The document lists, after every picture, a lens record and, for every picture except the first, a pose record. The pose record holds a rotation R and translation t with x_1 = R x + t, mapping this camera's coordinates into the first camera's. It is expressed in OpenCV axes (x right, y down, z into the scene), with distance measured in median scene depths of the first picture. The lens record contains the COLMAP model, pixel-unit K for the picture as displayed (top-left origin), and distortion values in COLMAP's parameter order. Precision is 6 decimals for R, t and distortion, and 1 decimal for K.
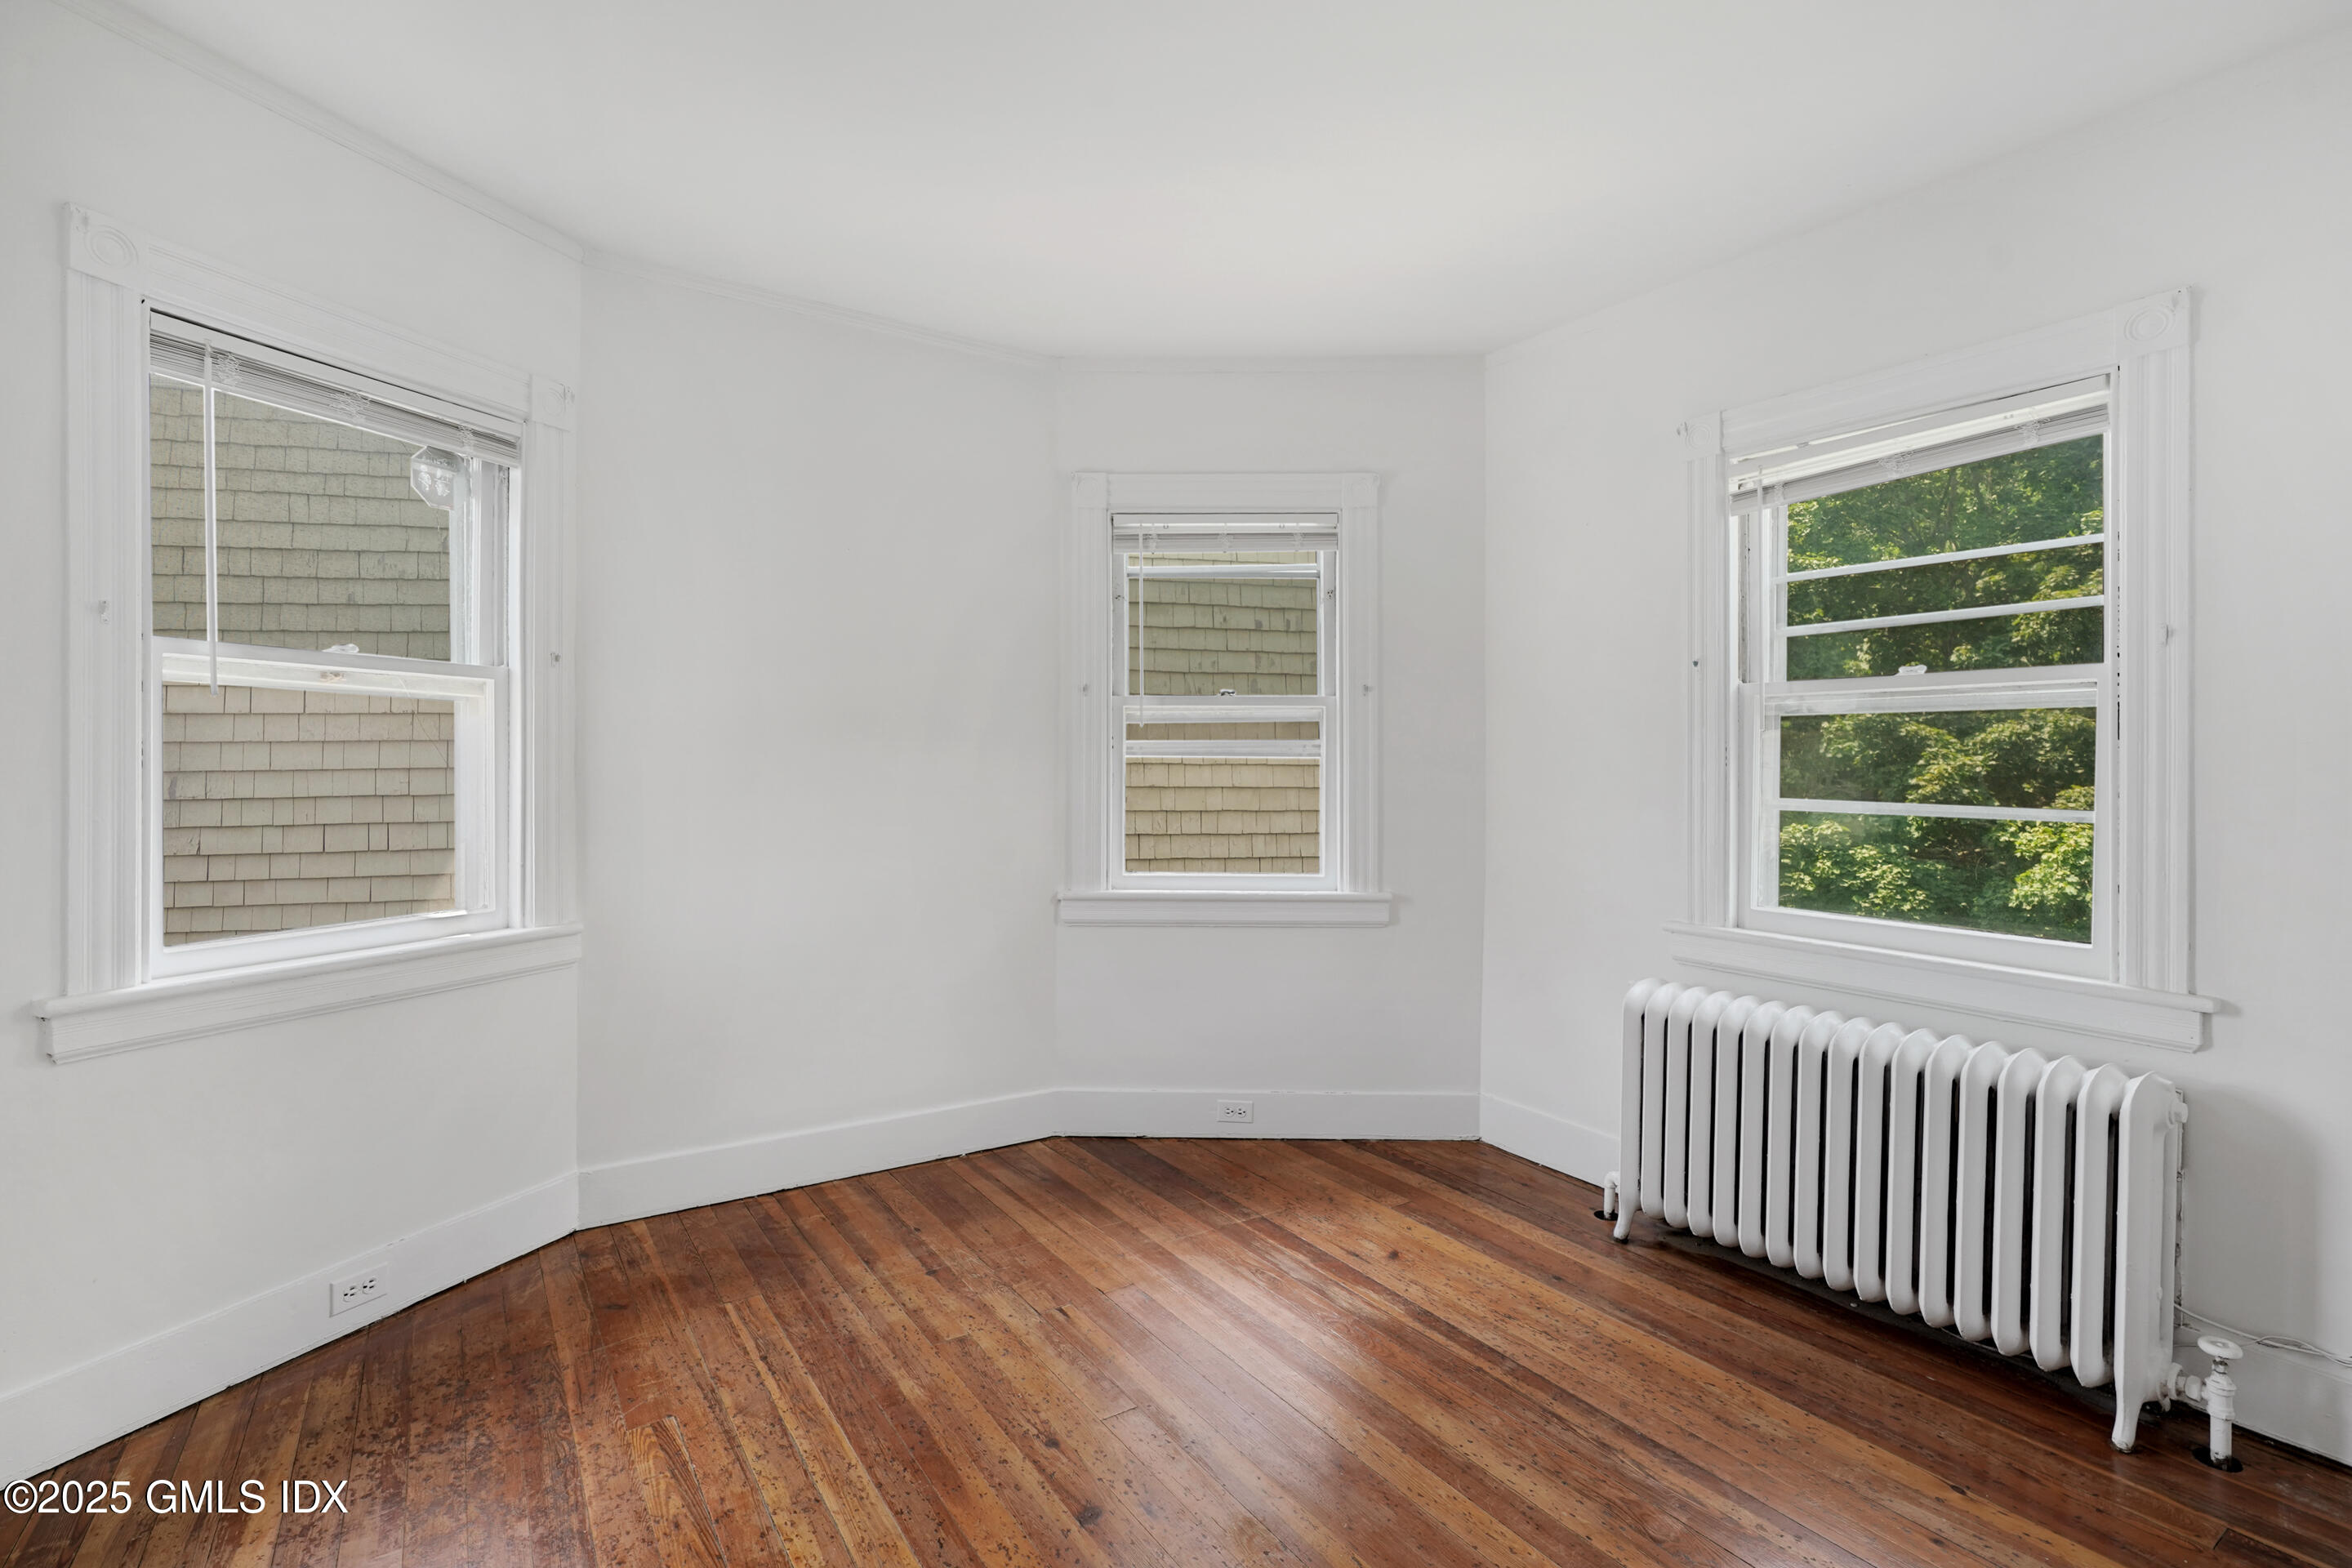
lens RADIAL K [[1076.0, 0, 1176.2], [0, 1076.0, 781.3], [0, 0, 1]] dist [-0.010905, 0.005538]
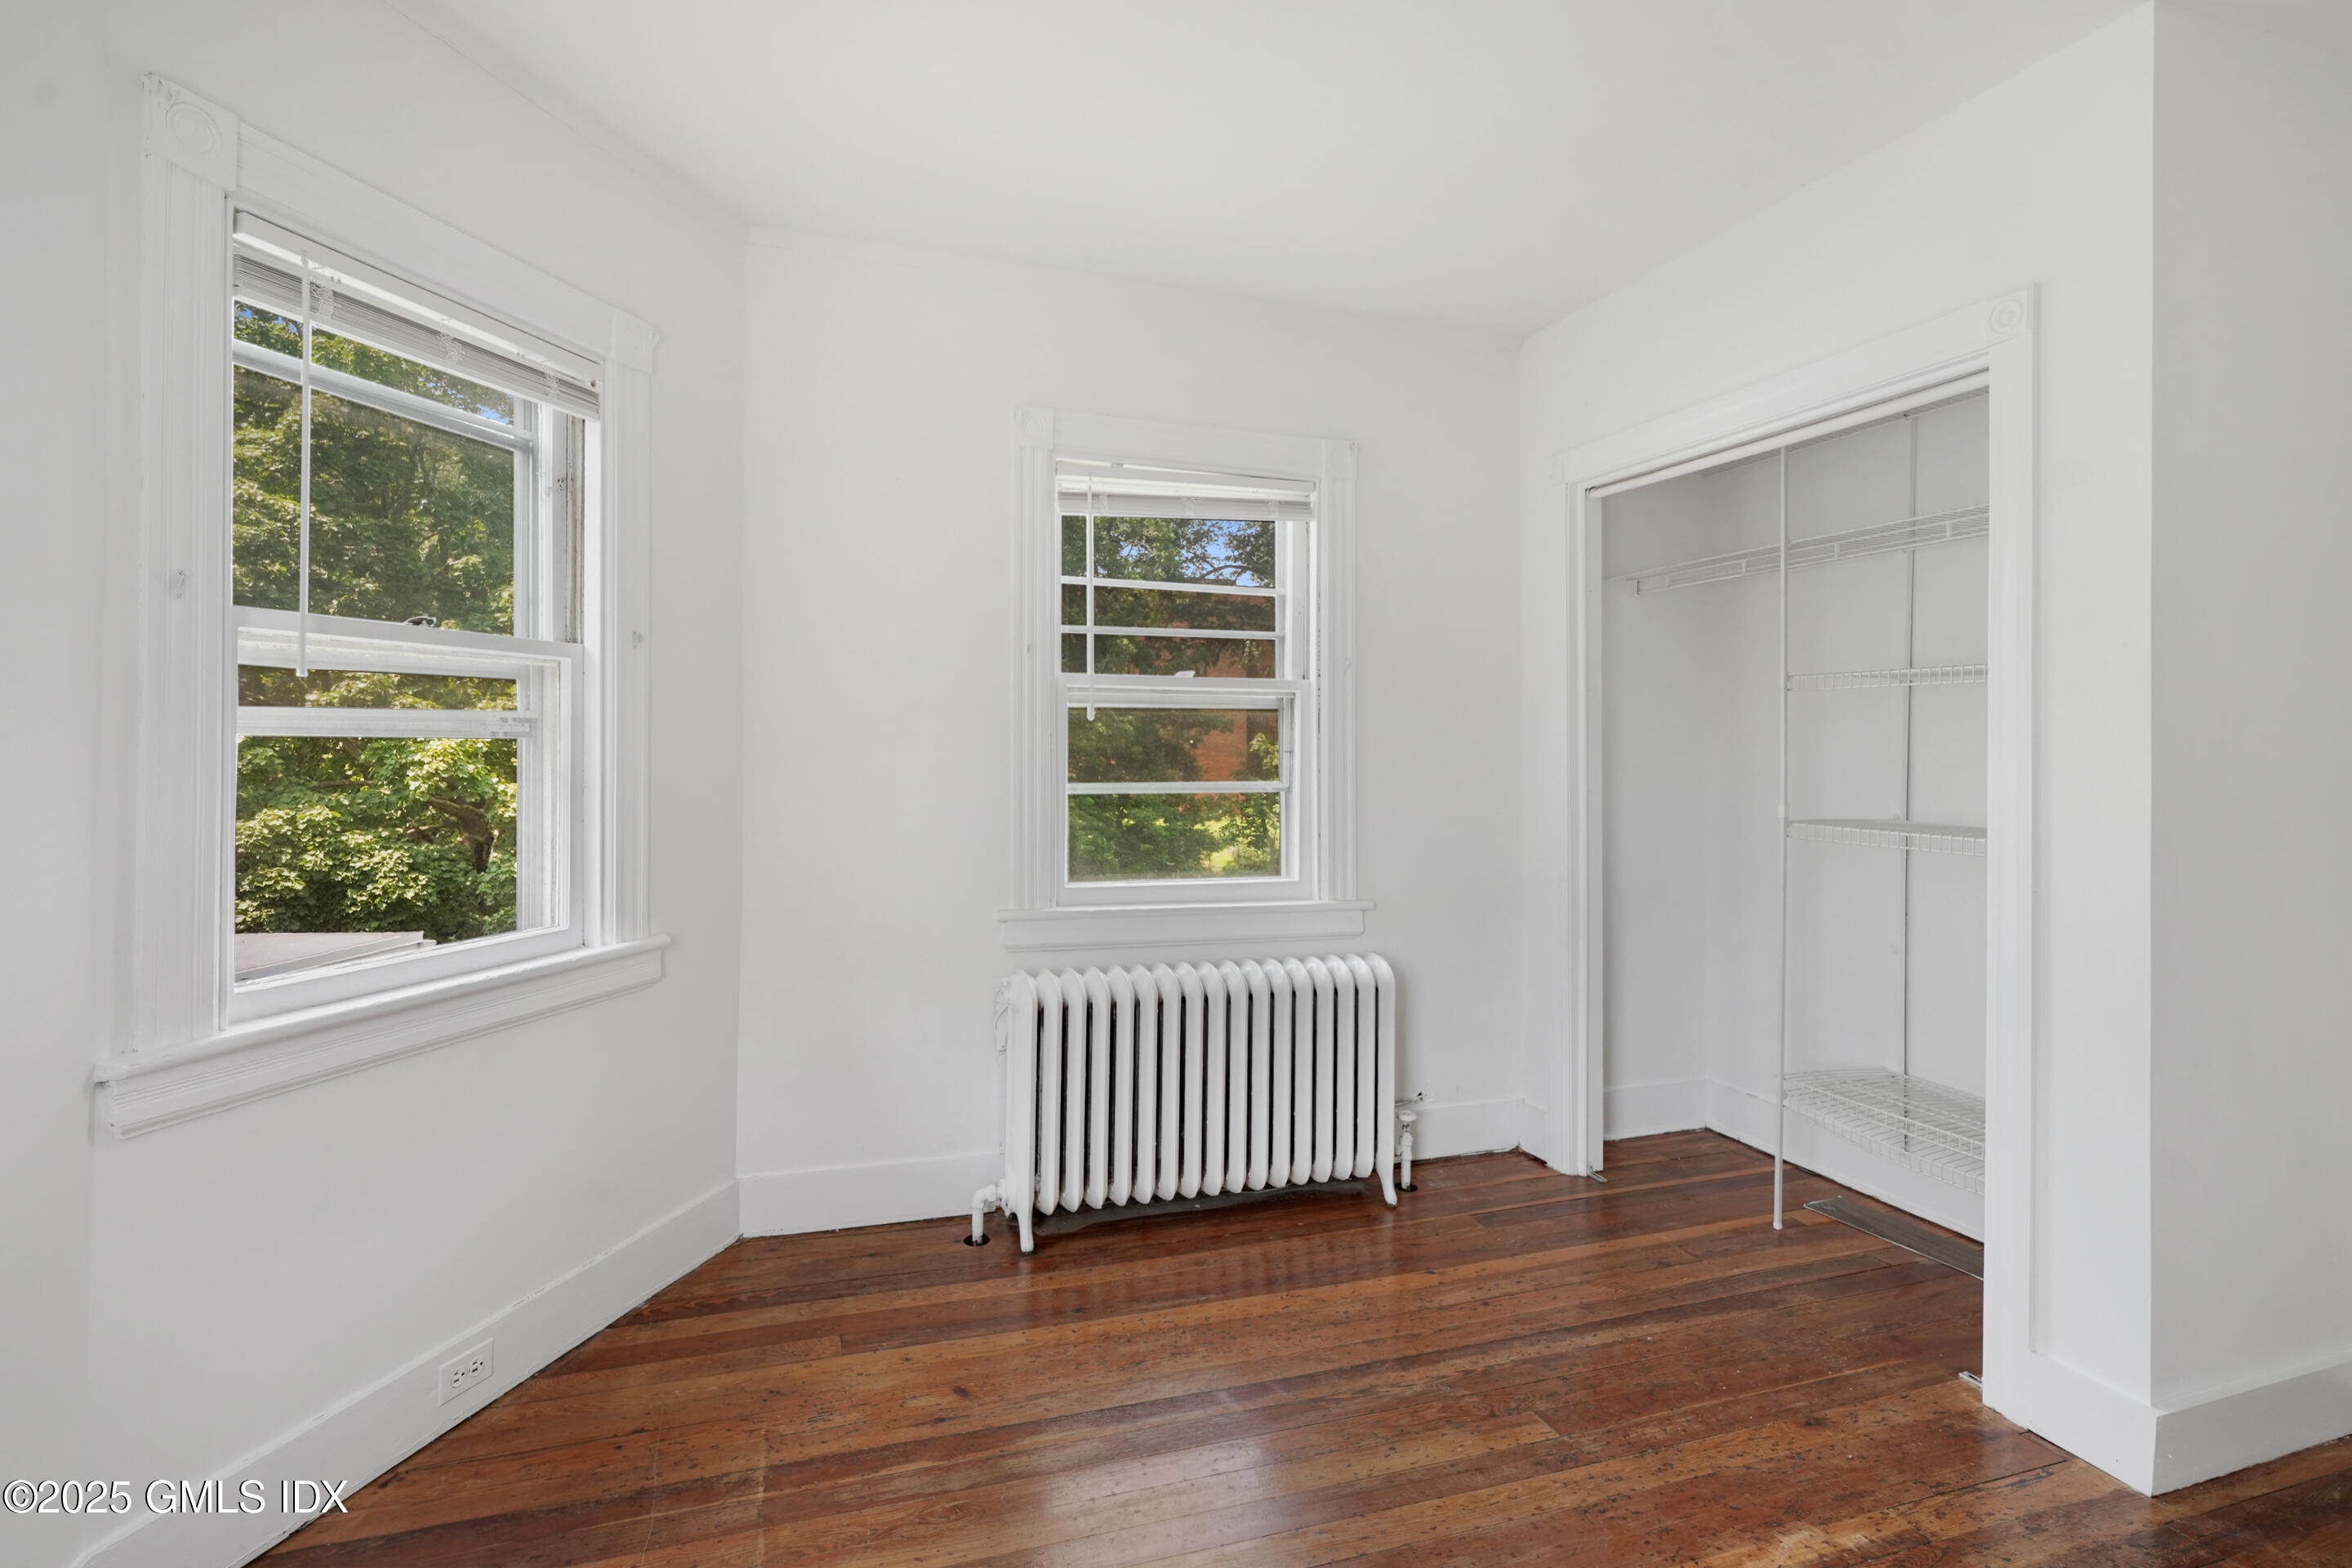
lens RADIAL K [[1123.4, 0, 1174.8], [0, 1123.4, 751.1], [0, 0, 1]] dist [0.002346, 0.000333]
pose [[0.276088, -0.005401, 0.961117, -0.442228], [0.009823, 0.999948, 0.002798, -0.015438], [-0.961082, 0.008668, 0.276126, 0.524588]]
